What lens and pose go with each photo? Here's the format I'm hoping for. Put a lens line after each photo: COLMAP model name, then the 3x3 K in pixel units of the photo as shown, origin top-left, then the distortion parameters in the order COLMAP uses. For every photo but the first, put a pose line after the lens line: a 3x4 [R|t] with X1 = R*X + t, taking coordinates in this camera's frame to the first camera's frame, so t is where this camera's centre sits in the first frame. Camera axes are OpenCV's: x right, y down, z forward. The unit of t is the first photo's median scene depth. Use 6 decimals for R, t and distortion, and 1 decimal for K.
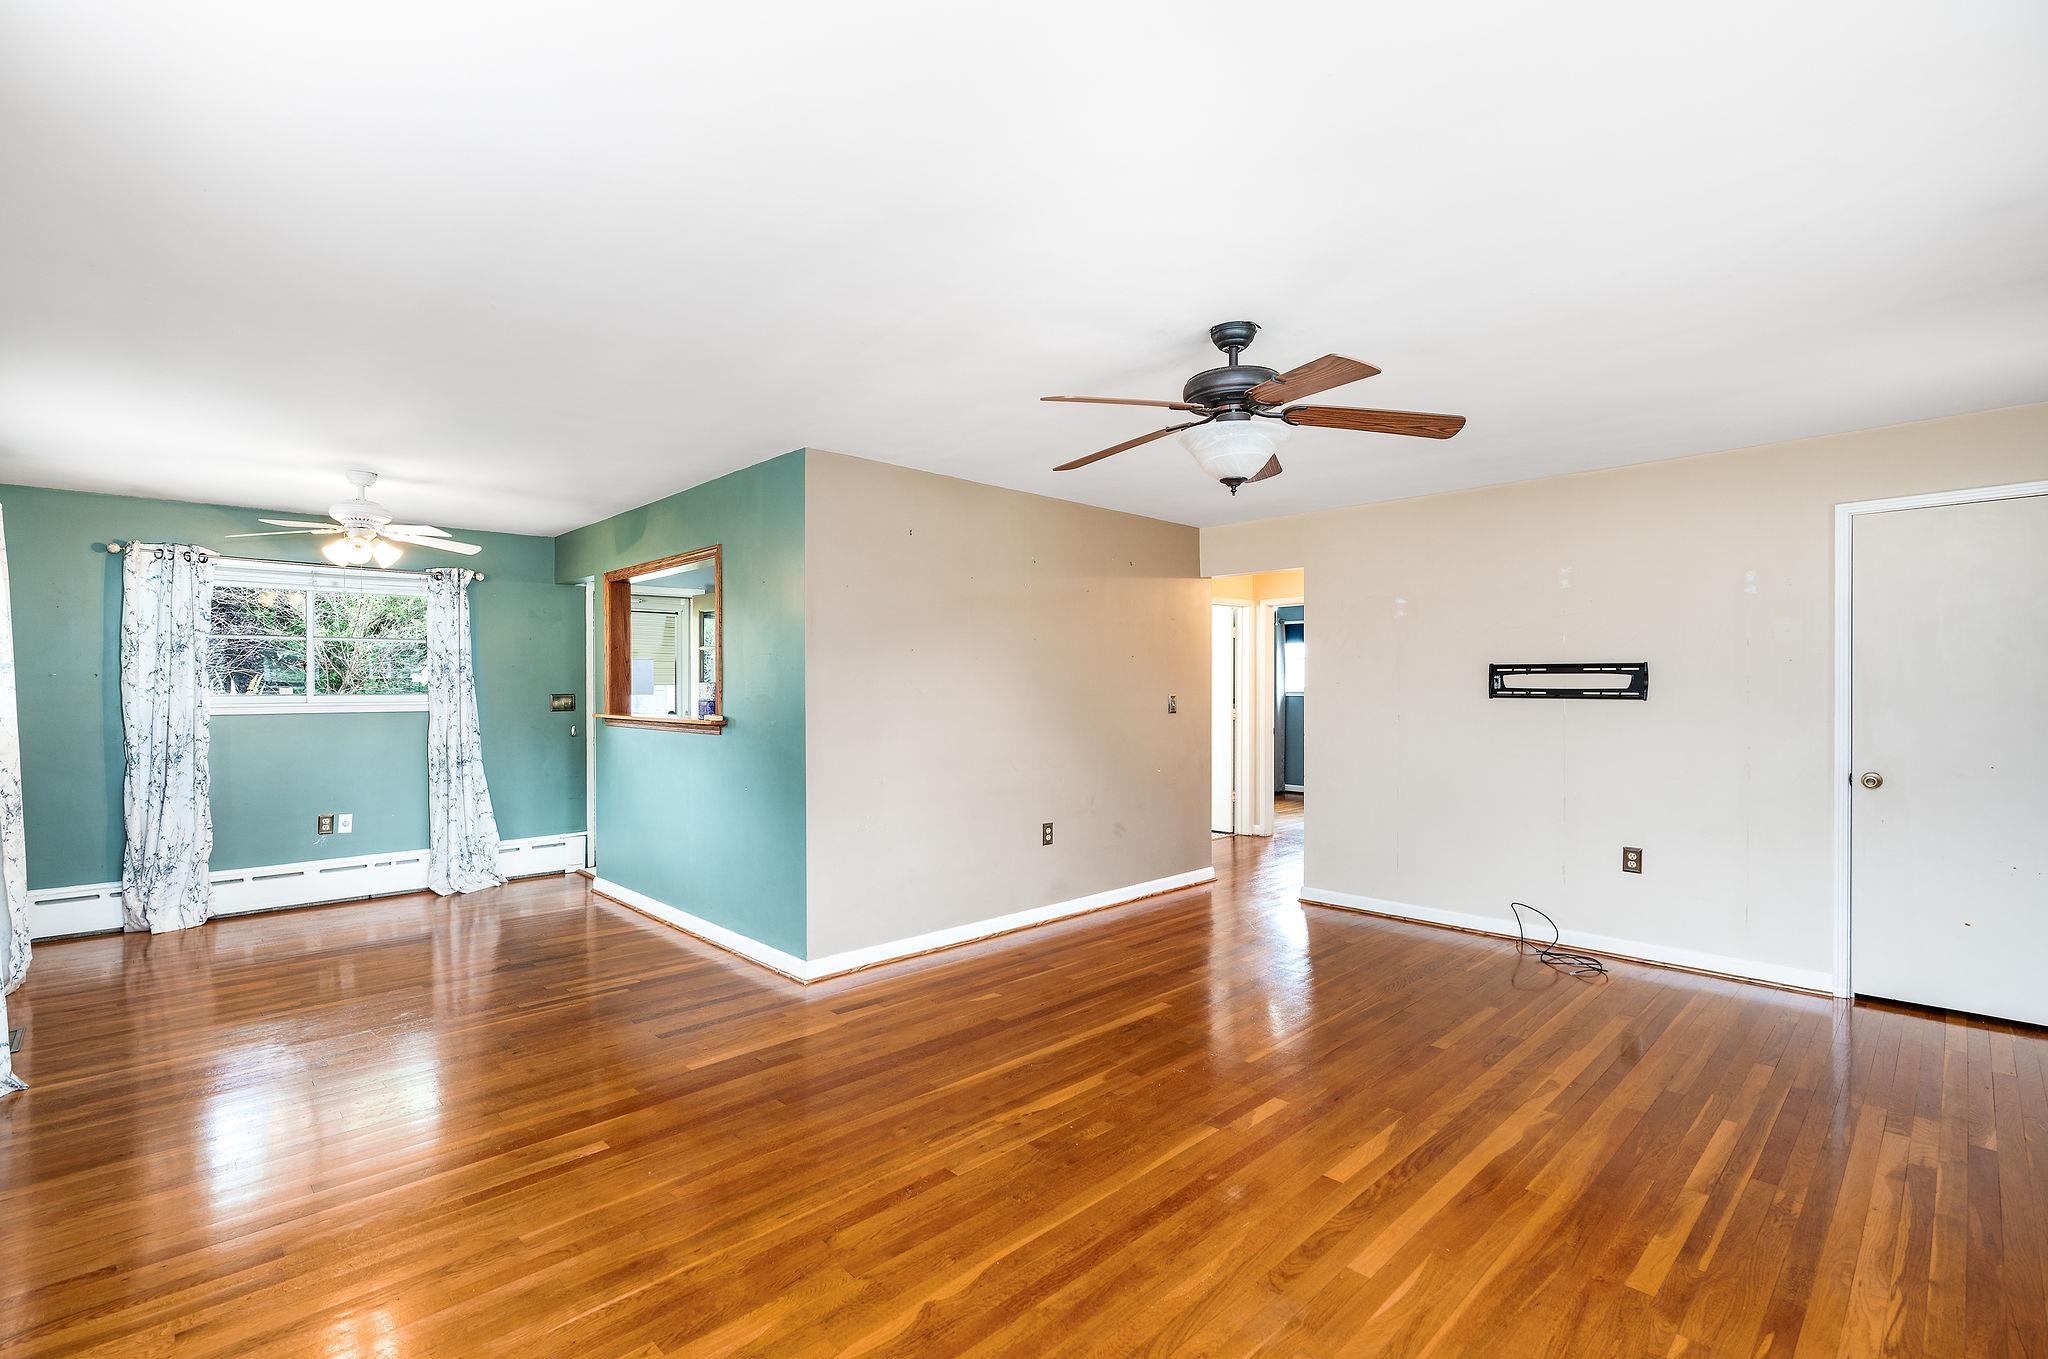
lens RADIAL K [[915.4, 0, 1022.8], [0, 915.4, 681.8], [0, 0, 1]] dist [-0.001200, 0.000242]
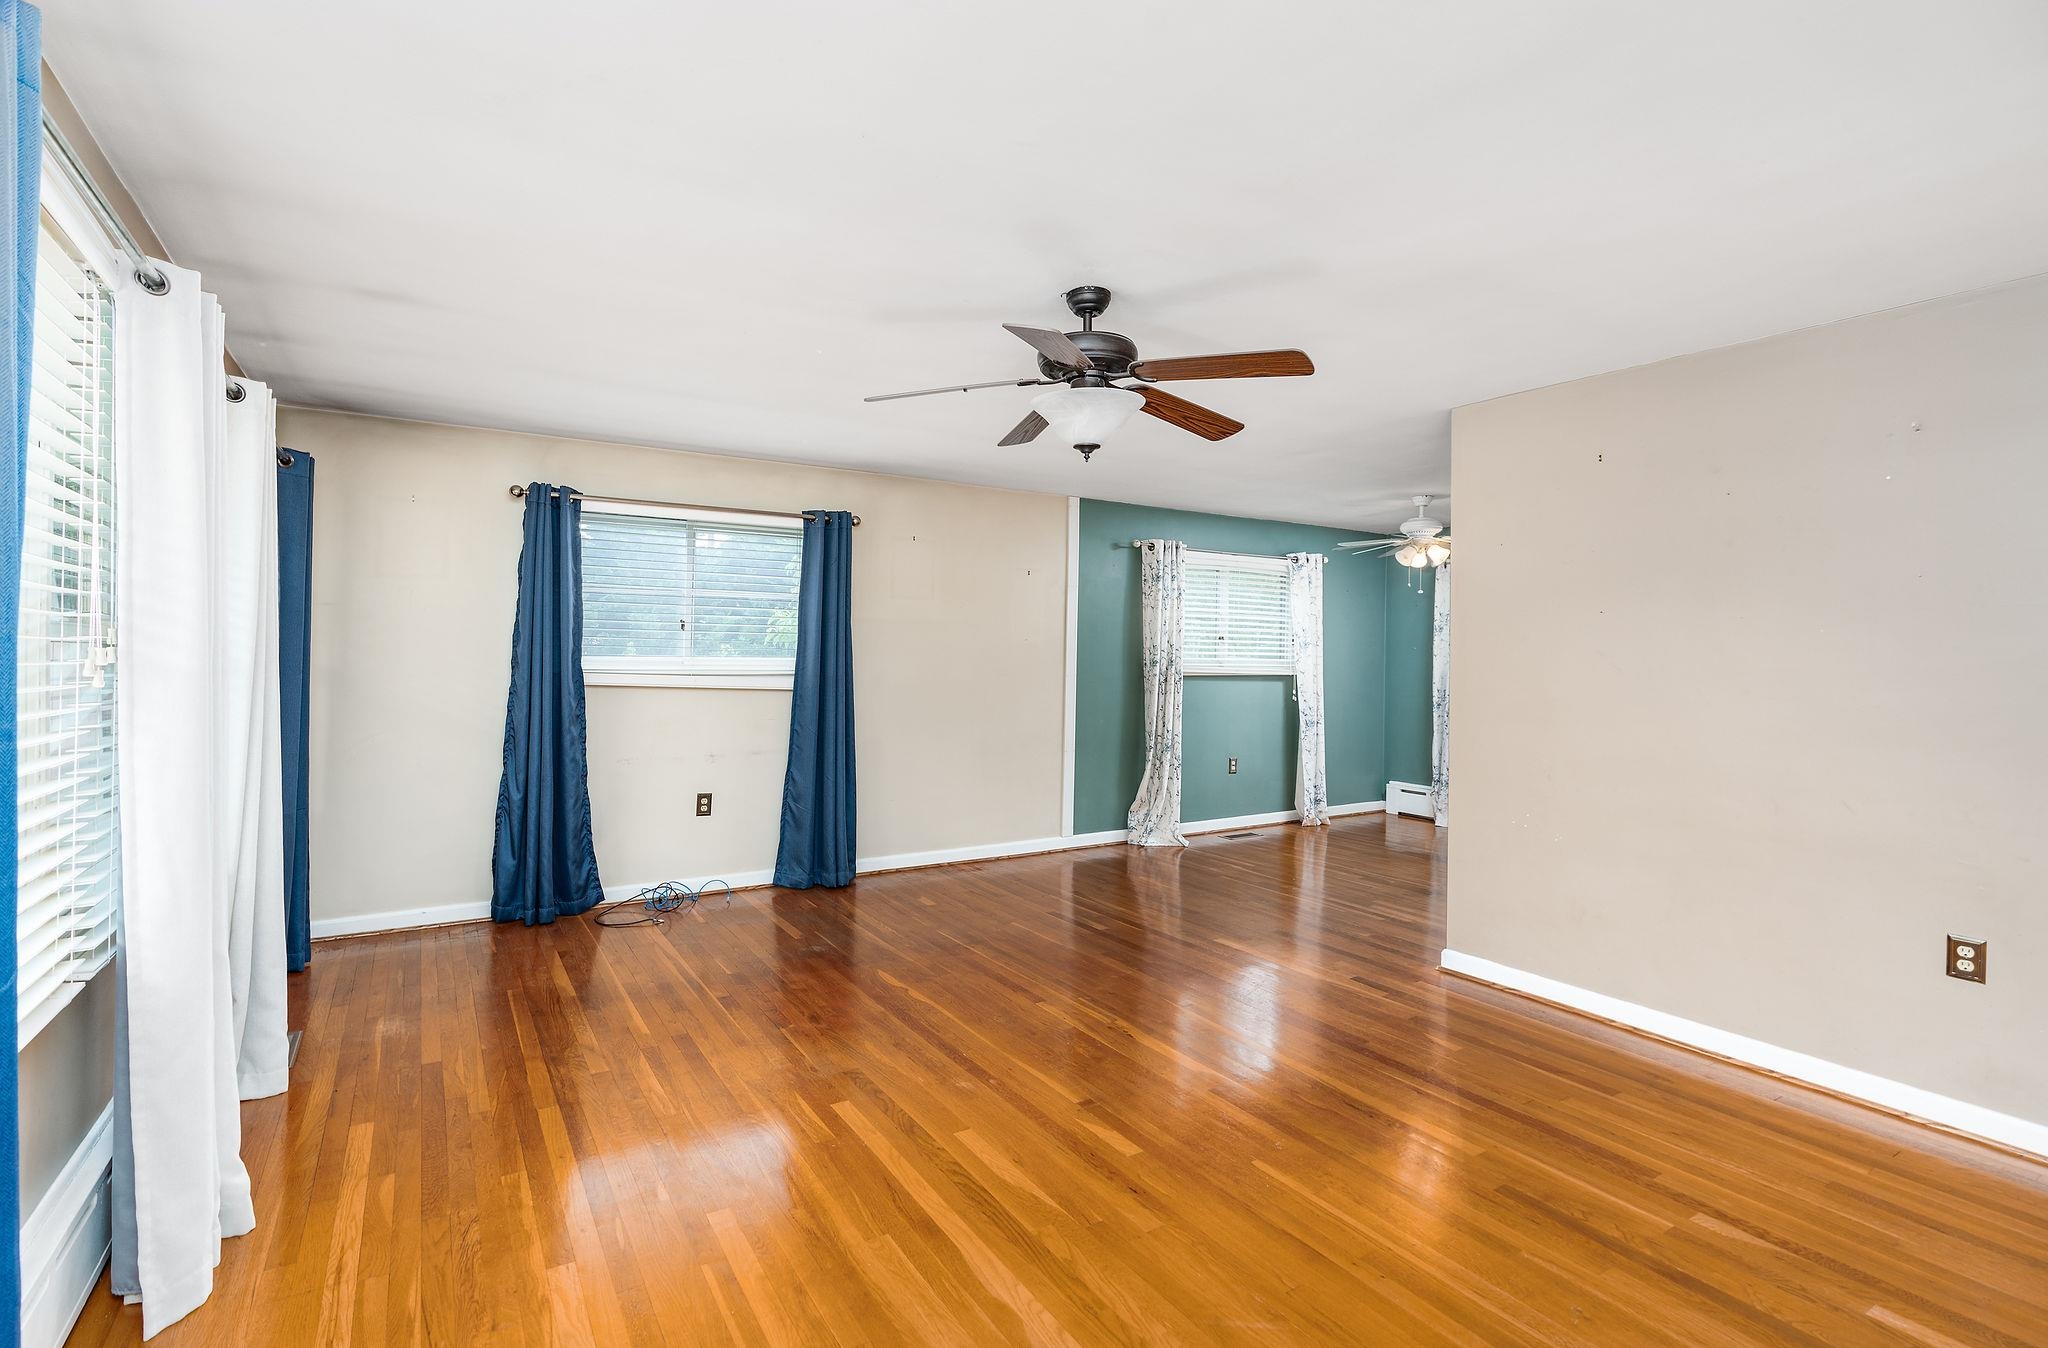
lens RADIAL K [[980.7, 0, 1024.0], [0, 980.7, 674.0], [0, 0, 1]] dist [0.001681, 0.000105]
pose [[-0.205839, 0.024262, -0.978285, 1.252727], [-0.001707, 0.999682, 0.025151, -0.007135], [0.978584, 0.006847, -0.205732, 1.152082]]
